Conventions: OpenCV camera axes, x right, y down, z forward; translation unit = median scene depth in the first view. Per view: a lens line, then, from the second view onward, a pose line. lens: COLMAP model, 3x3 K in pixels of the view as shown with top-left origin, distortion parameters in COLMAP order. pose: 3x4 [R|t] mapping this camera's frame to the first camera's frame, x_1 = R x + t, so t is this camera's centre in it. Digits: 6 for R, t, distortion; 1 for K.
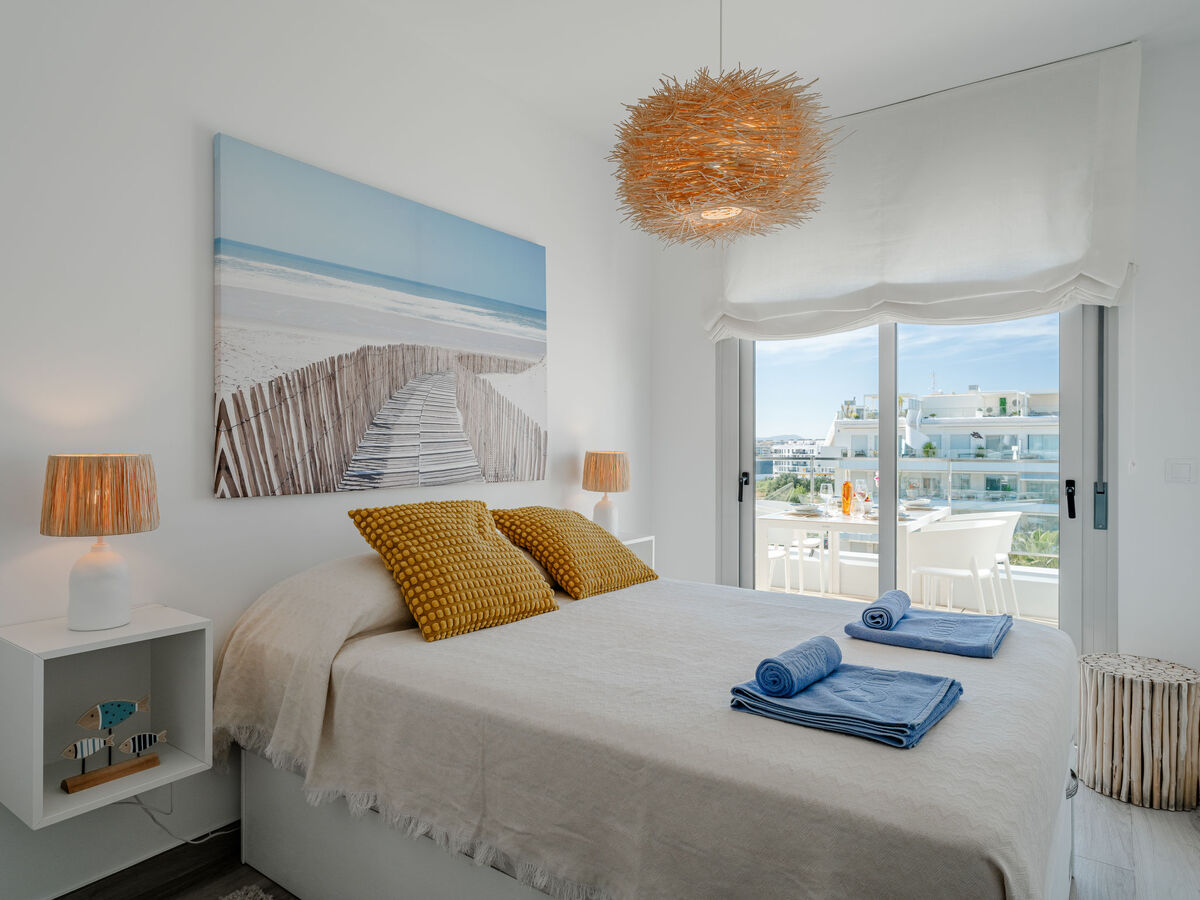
lens RADIAL K [[747.3, 0, 600.0], [0, 747.3, 450.0], [0, 0, 1]] dist [-0.003403, 0.000015]
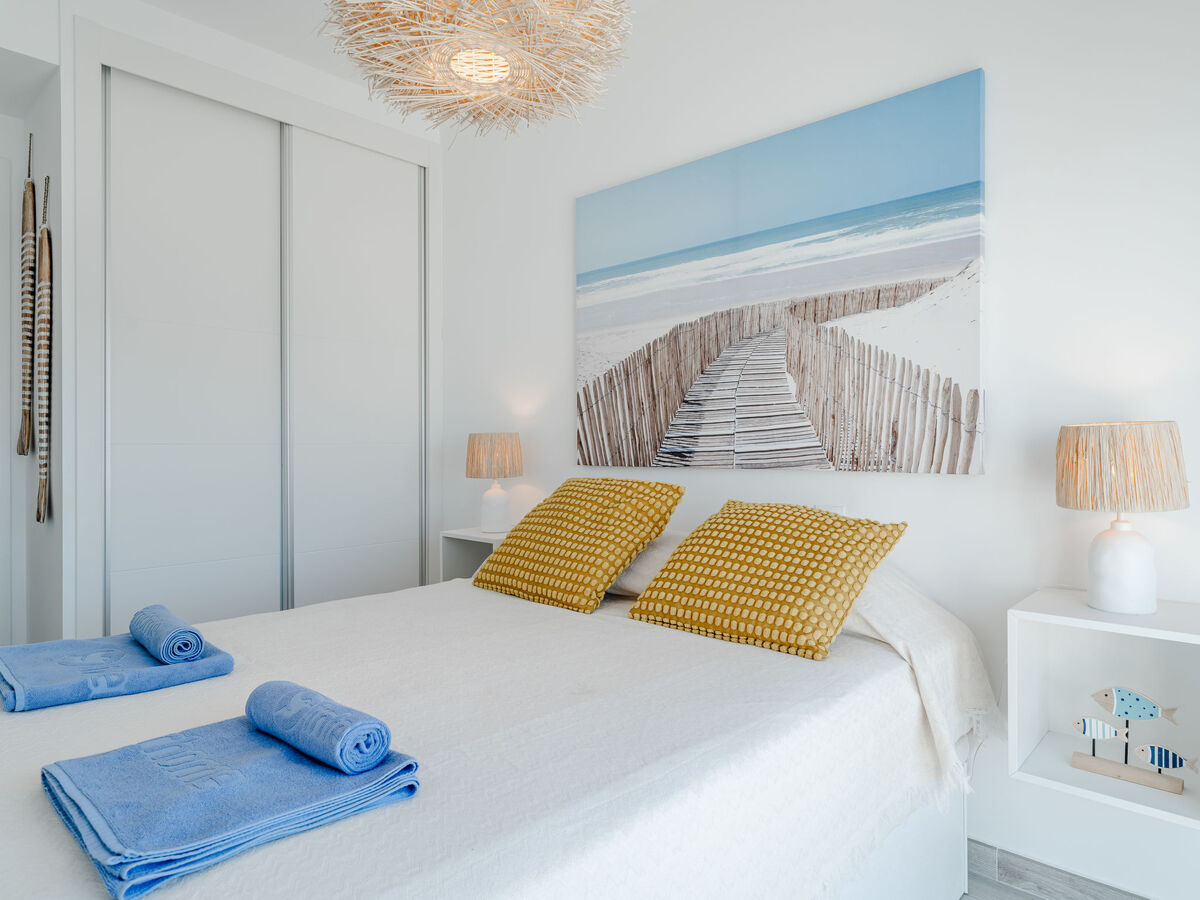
lens RADIAL K [[747.3, 0, 600.0], [0, 747.3, 450.0], [0, 0, 1]] dist [-0.003403, 0.000015]
pose [[-0.149823, 0.003900, -0.988705, 0.704204], [-0.005017, 0.999976, 0.004705, 0.025845], [0.988700, 0.005665, -0.149800, 1.046572]]
